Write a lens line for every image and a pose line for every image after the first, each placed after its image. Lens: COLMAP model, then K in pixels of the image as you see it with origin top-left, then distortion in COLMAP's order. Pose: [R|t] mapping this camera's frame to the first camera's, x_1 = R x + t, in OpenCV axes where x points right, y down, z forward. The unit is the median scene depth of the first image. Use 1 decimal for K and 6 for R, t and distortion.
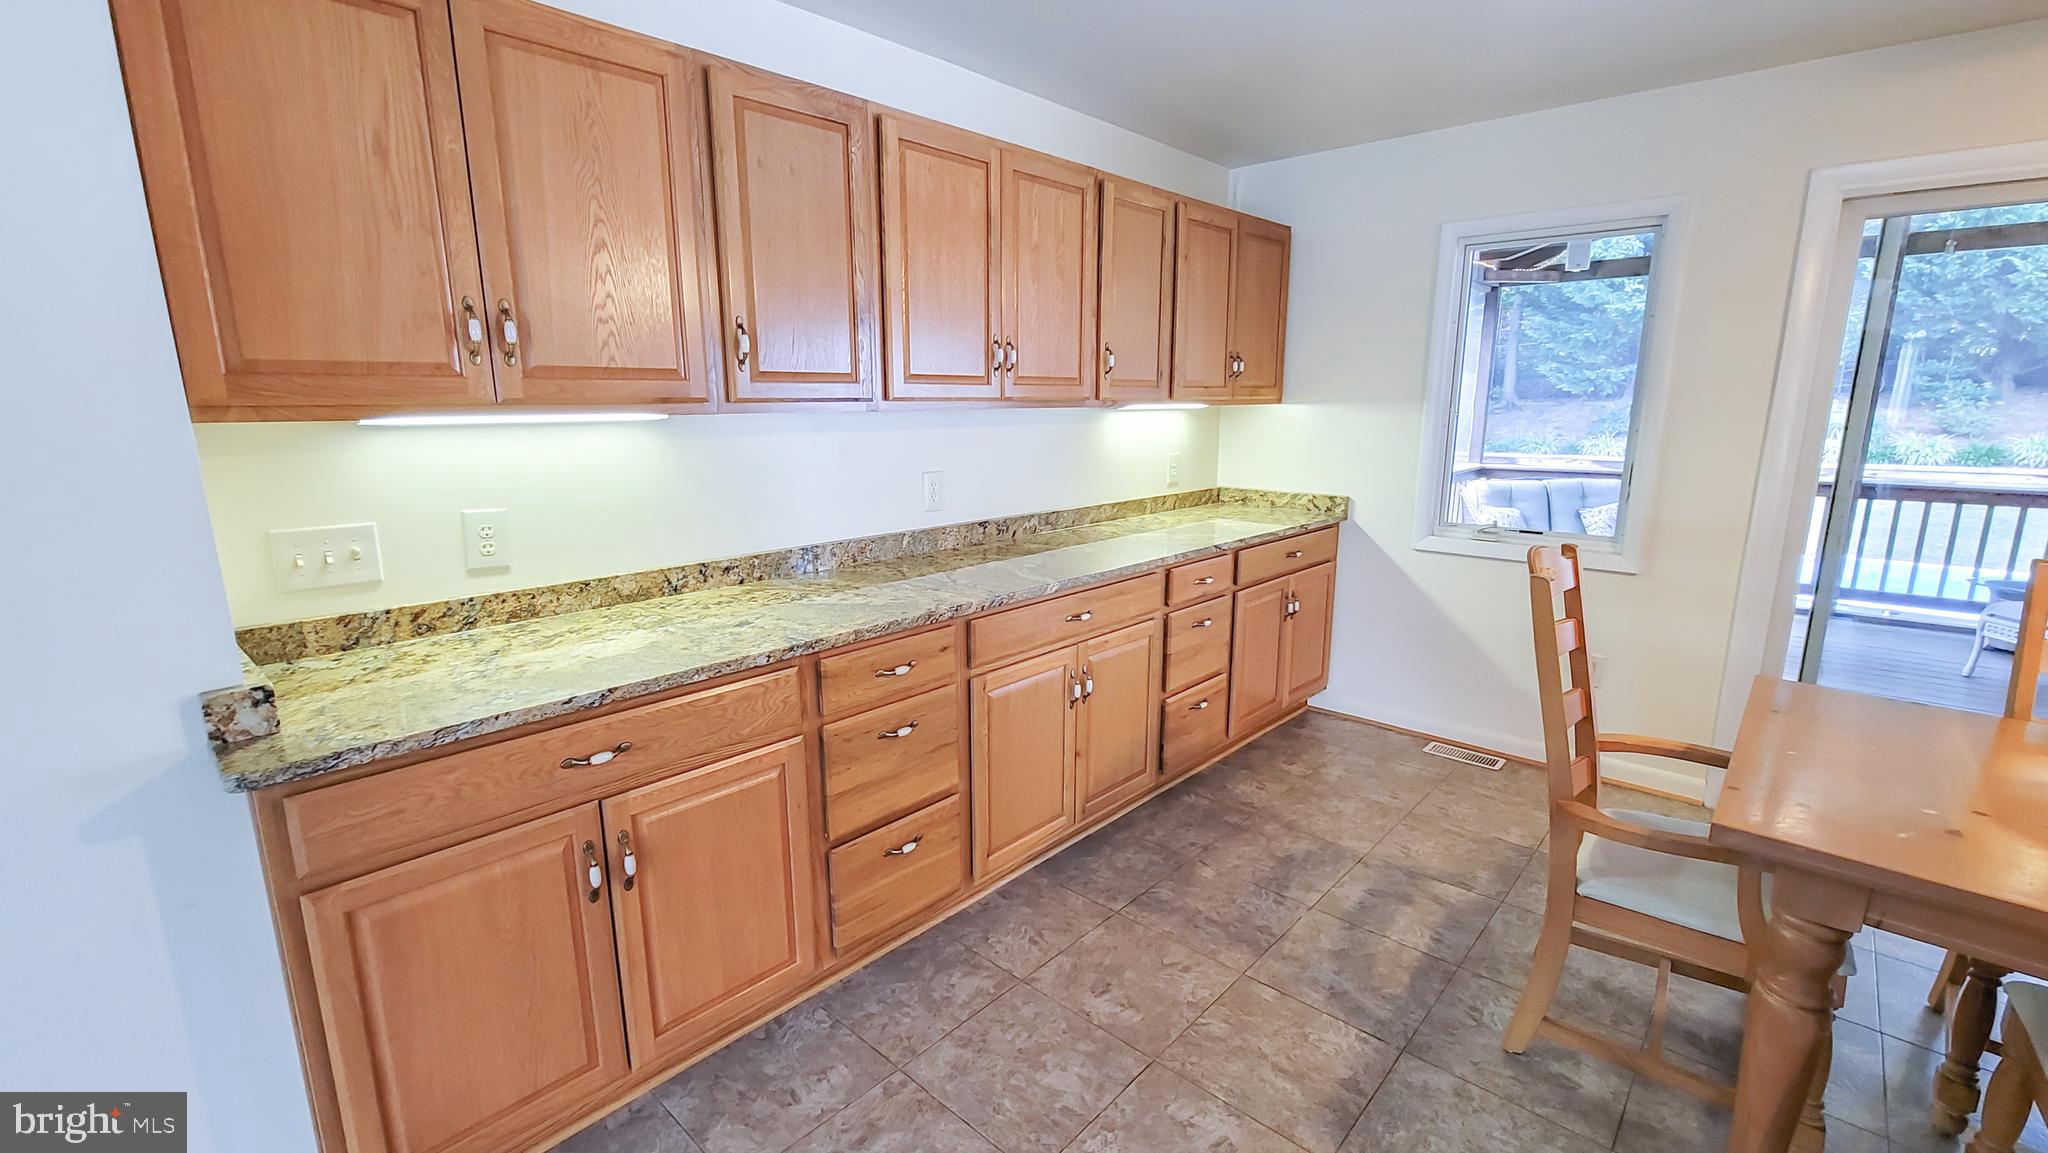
lens RADIAL K [[875.4, 0, 1024.0], [0, 875.4, 576.5], [0, 0, 1]] dist [-0.005141, 0.000273]
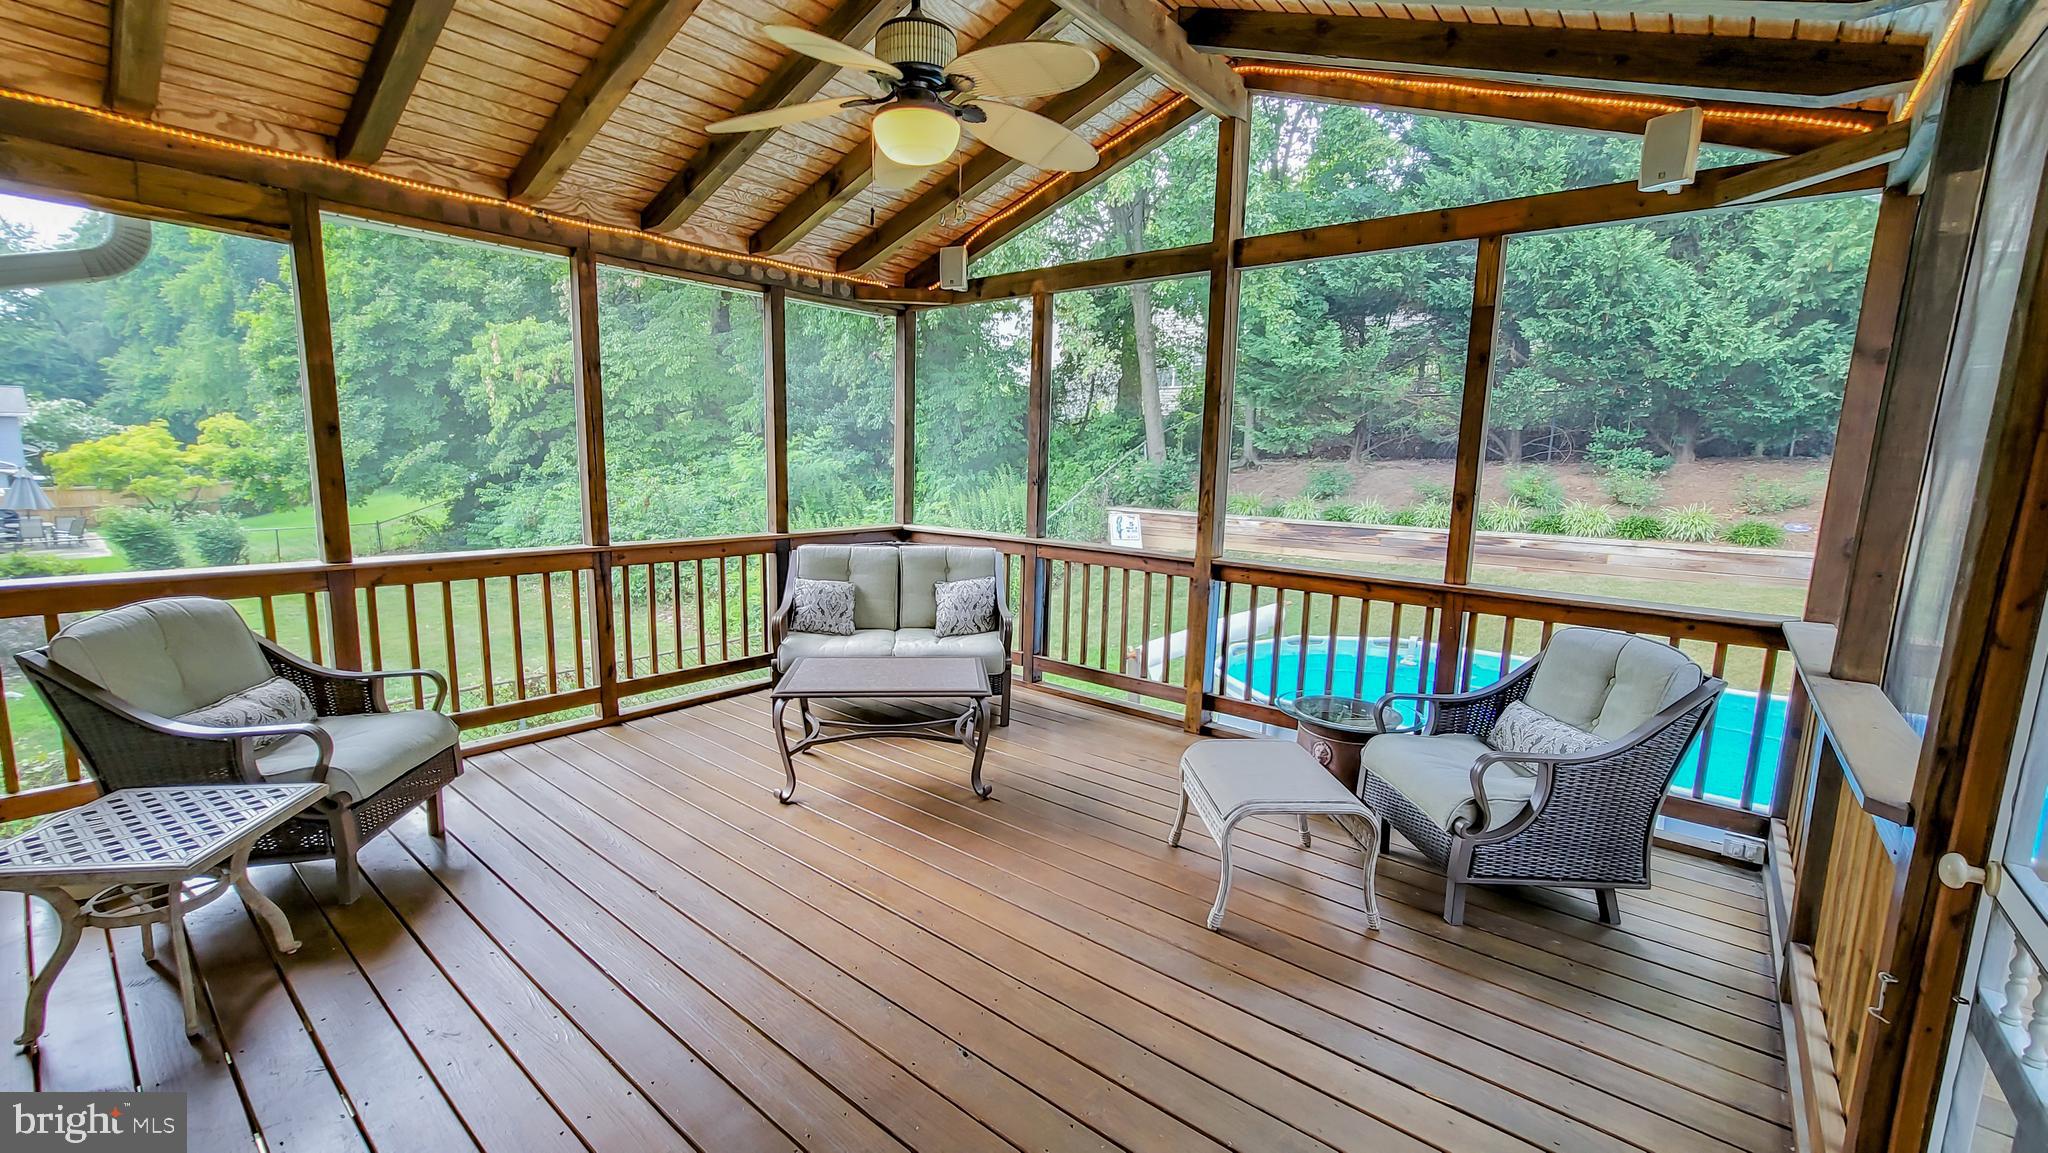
lens RADIAL K [[836.3, 0, 1024.0], [0, 836.3, 576.5], [0, 0, 1]] dist [-0.003308, 0.000761]
pose [[0.998321, 0.021712, 0.053695, 1.279152], [-0.018879, 0.998430, -0.052727, -0.086123], [-0.054756, 0.051625, 0.997164, 0.456852]]
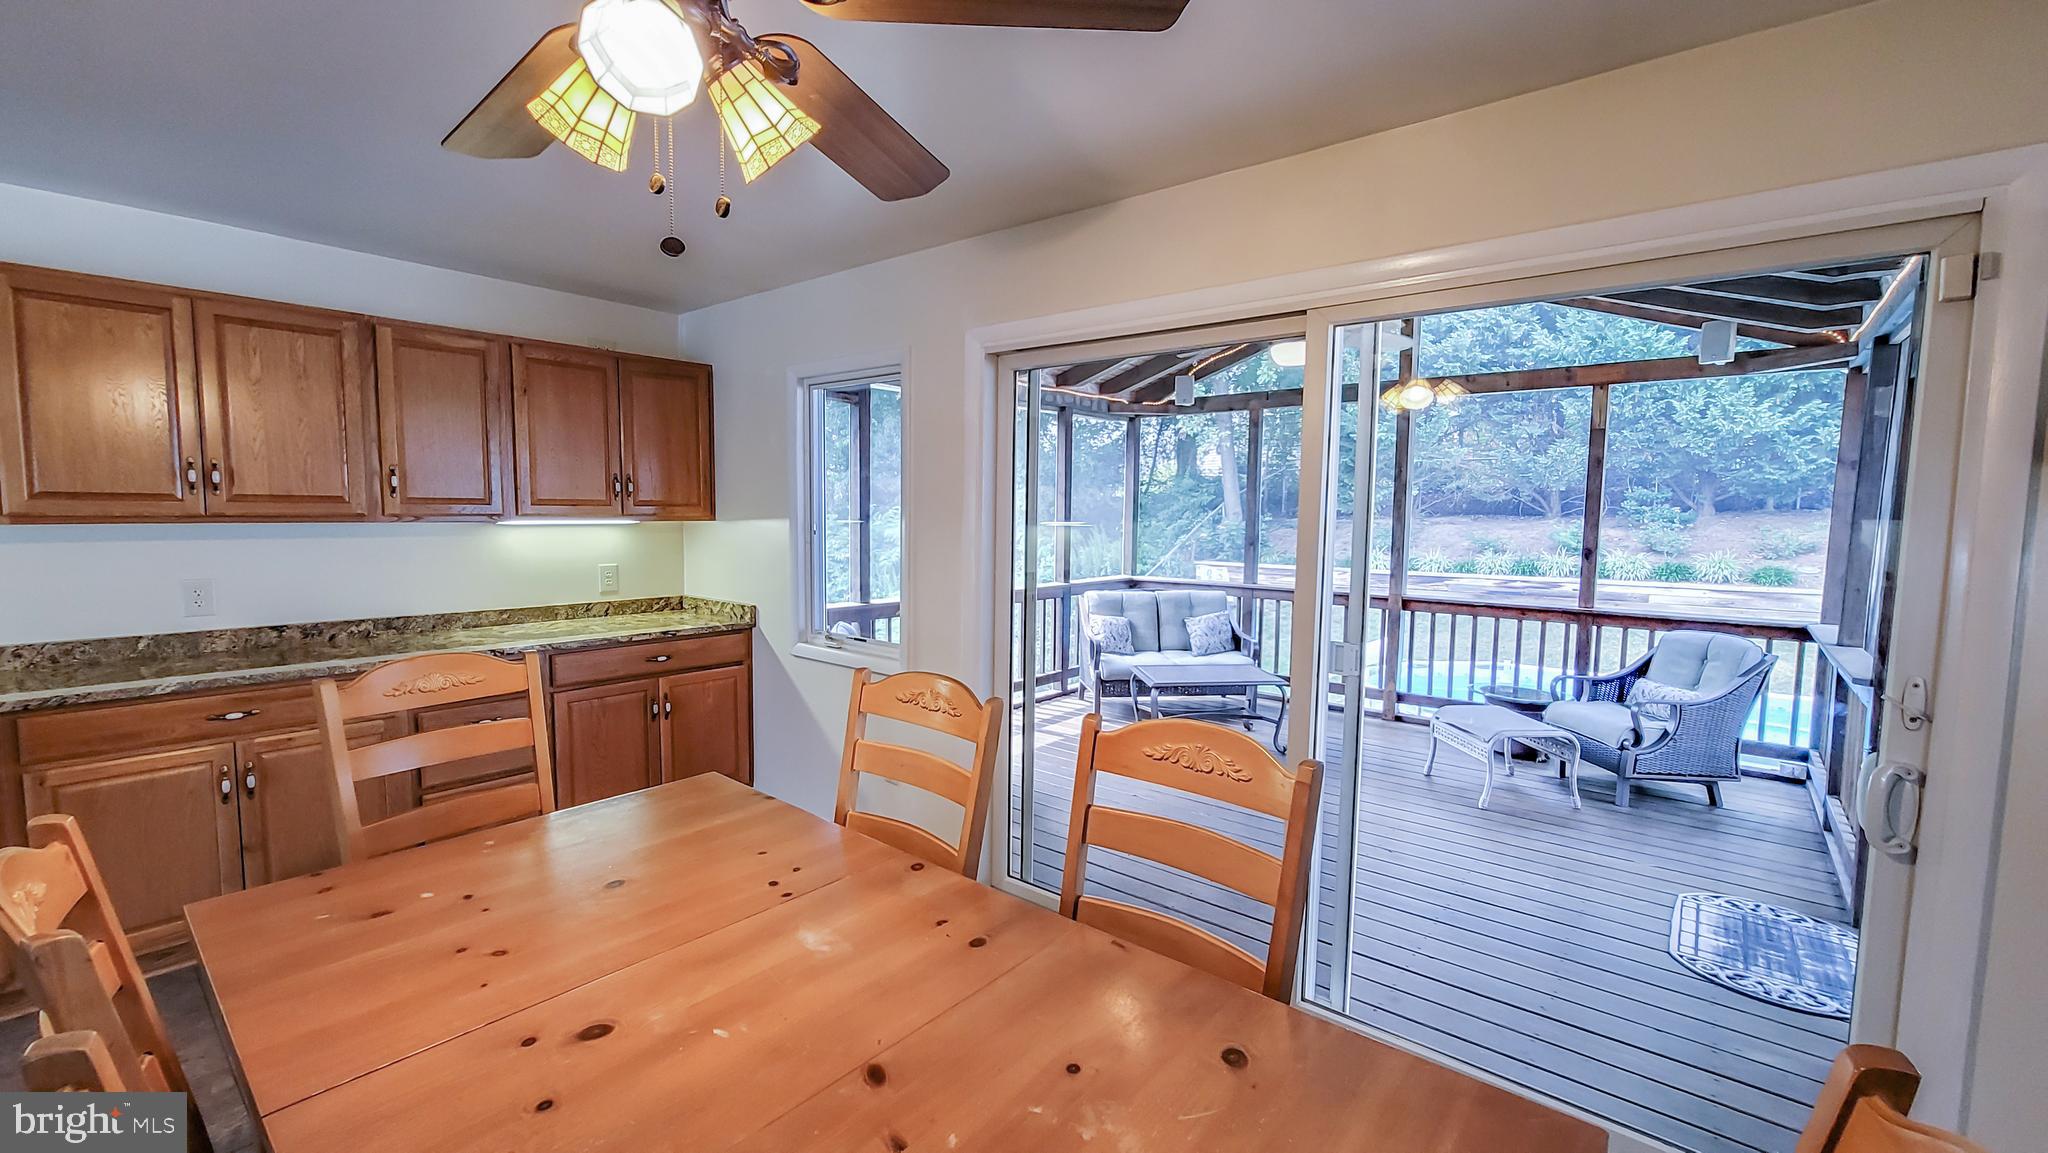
lens RADIAL K [[836.3, 0, 1024.0], [0, 836.3, 576.5], [0, 0, 1]] dist [-0.003308, 0.000761]
pose [[0.998875, 0.011136, 0.046096, 0.733262], [-0.005574, 0.992871, -0.119067, -0.005790], [-0.047093, 0.118676, 0.991816, -0.057518]]
